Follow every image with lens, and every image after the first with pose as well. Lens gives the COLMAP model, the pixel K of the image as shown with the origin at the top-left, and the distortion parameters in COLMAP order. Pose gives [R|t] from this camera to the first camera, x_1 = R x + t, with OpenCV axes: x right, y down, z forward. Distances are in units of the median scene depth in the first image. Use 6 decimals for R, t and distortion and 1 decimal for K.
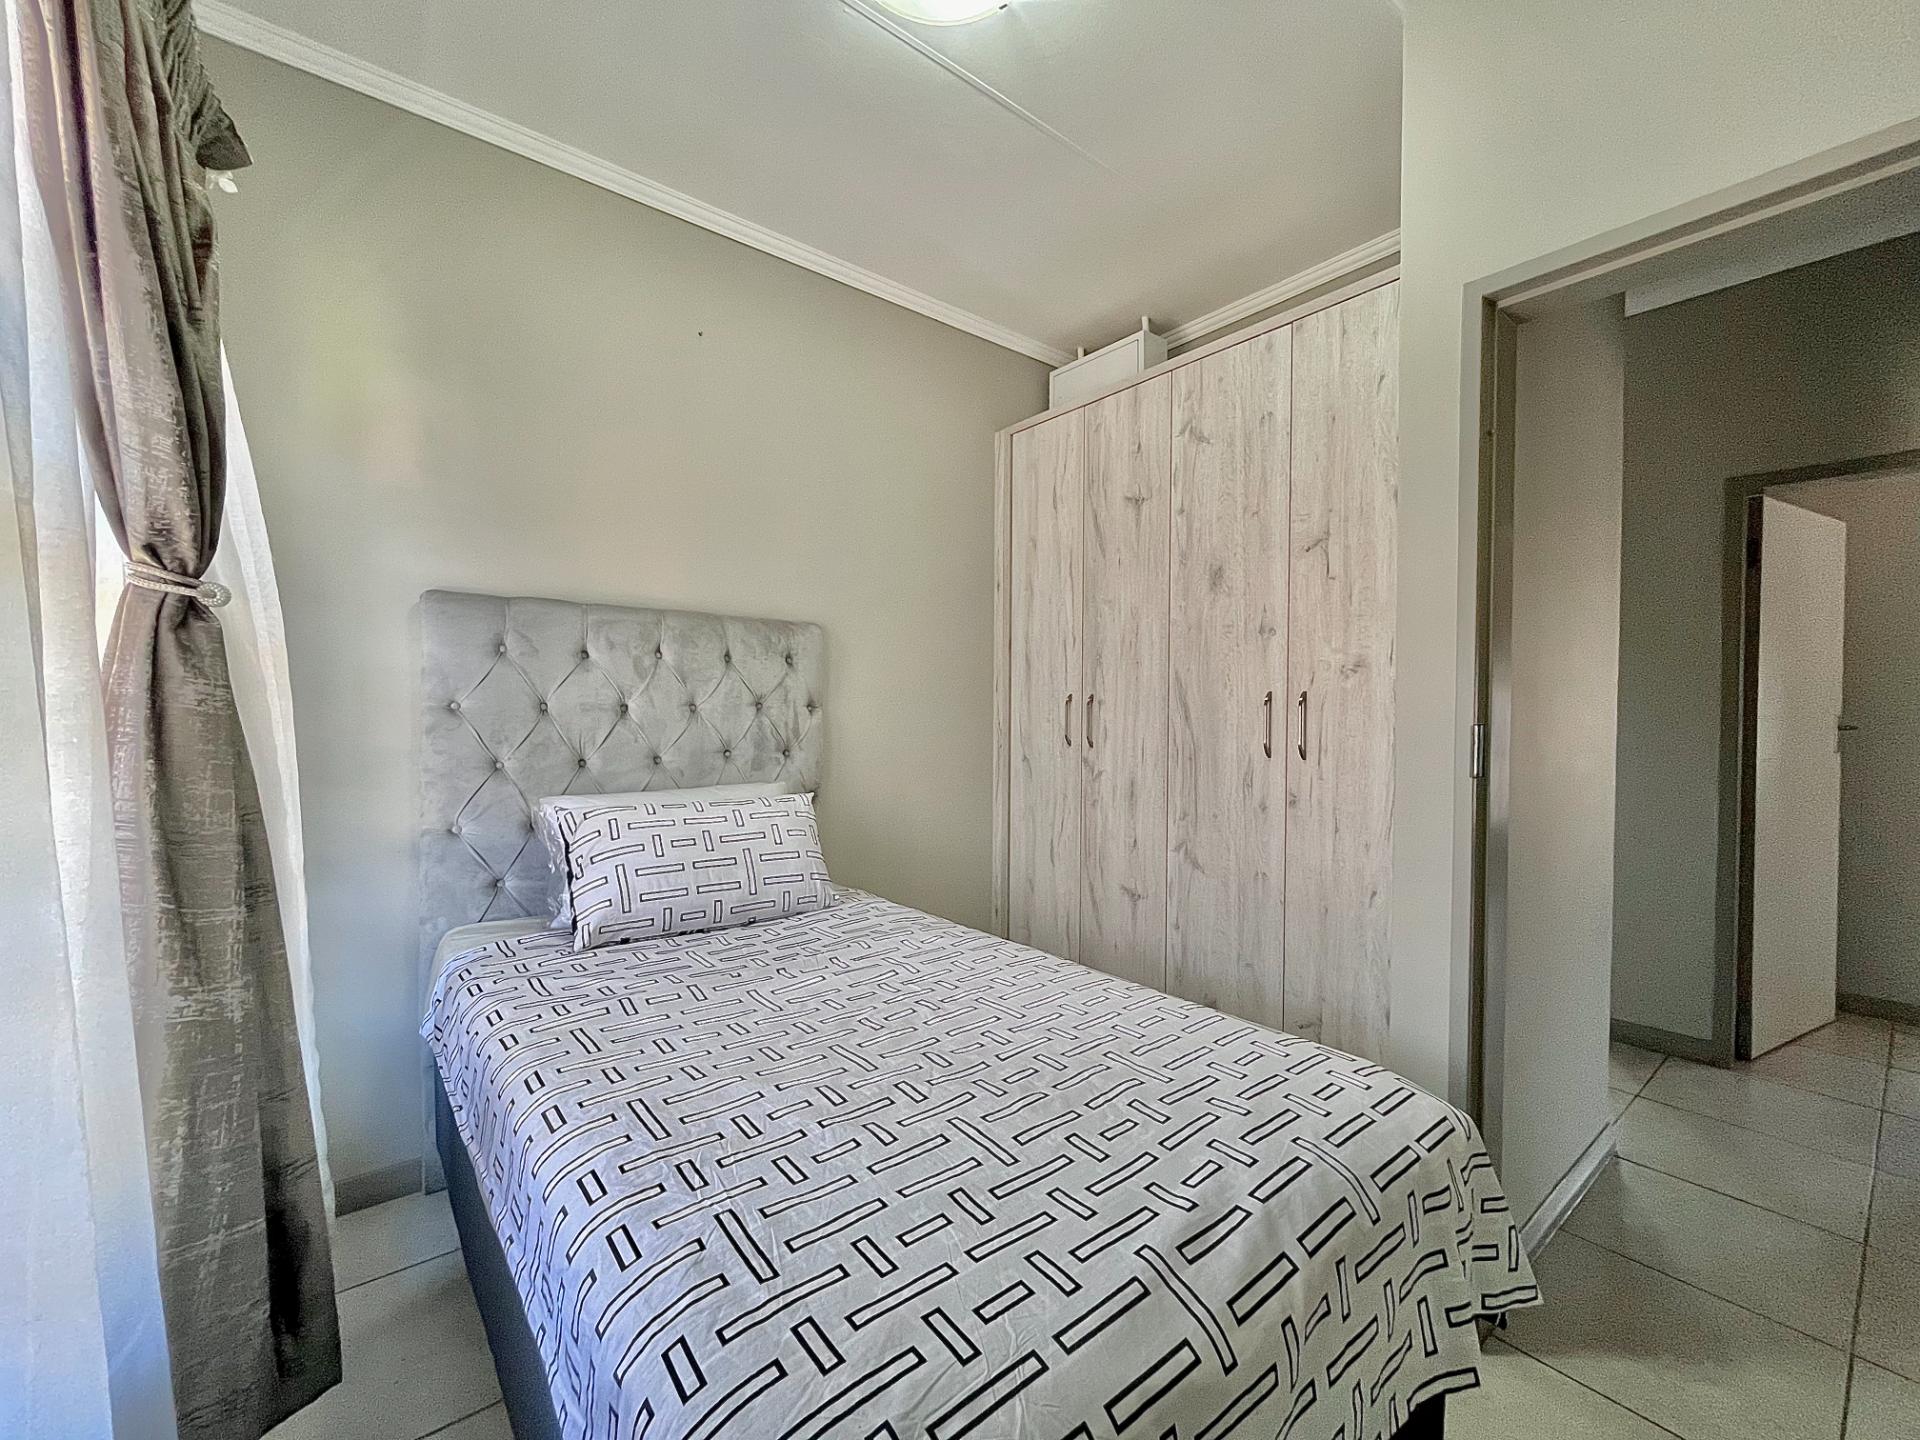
lens RADIAL K [[772.6, 0, 956.9], [0, 772.6, 717.1], [0, 0, 1]] dist [-0.001719, -0.000253]
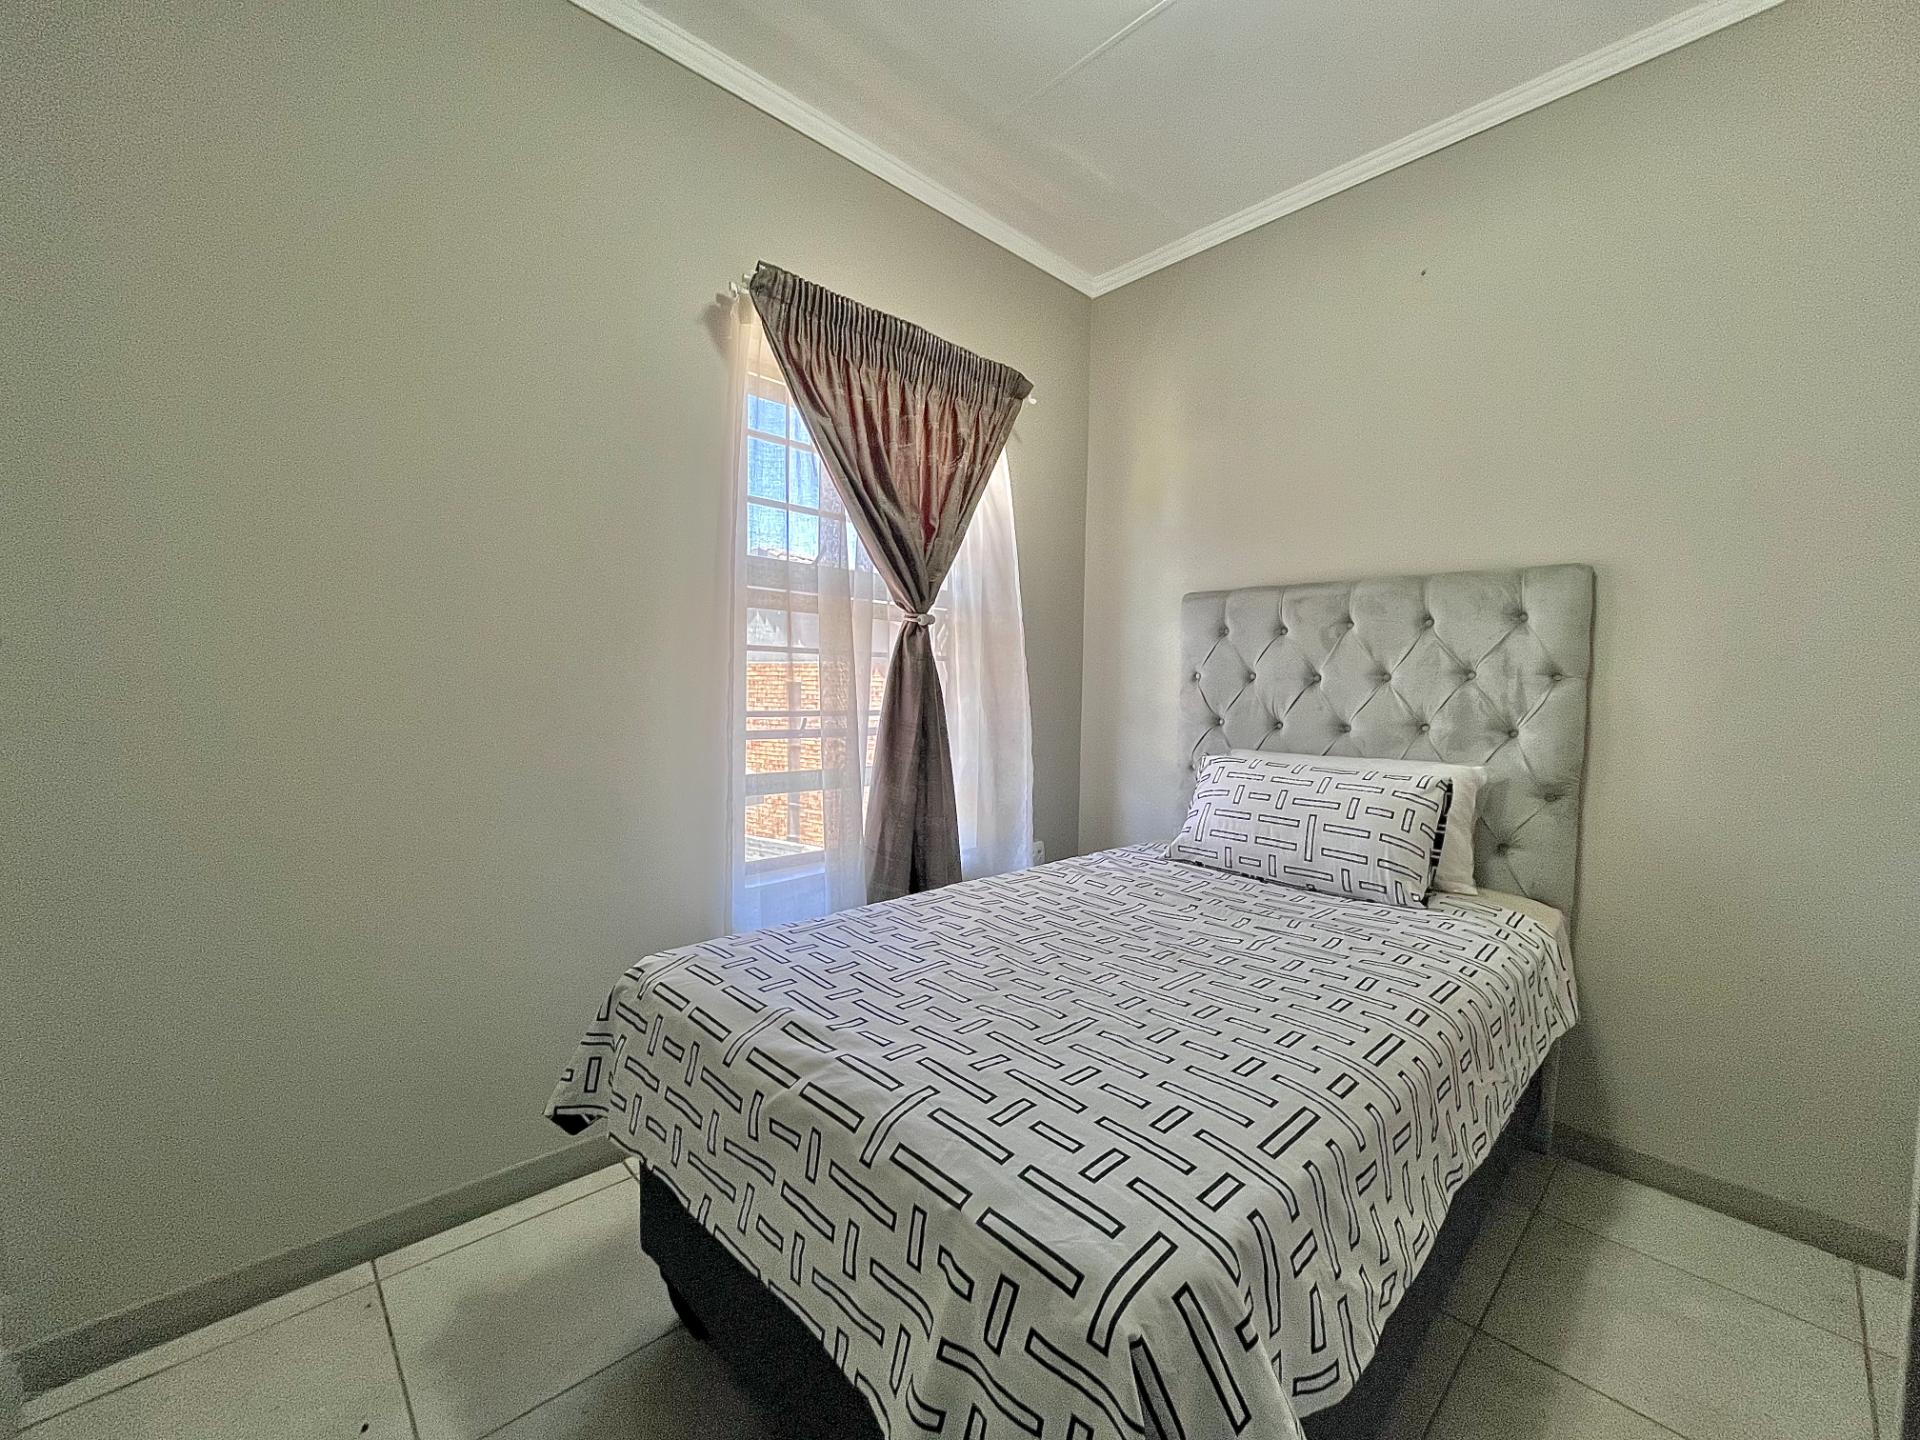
lens RADIAL K [[772.6, 0, 956.9], [0, 772.6, 717.1], [0, 0, 1]] dist [-0.001719, -0.000253]
pose [[0.092034, 0.035156, -0.995135, 0.659881], [-0.031182, 0.998988, 0.032408, 0.027143], [0.995267, 0.028048, 0.093037, 0.444968]]
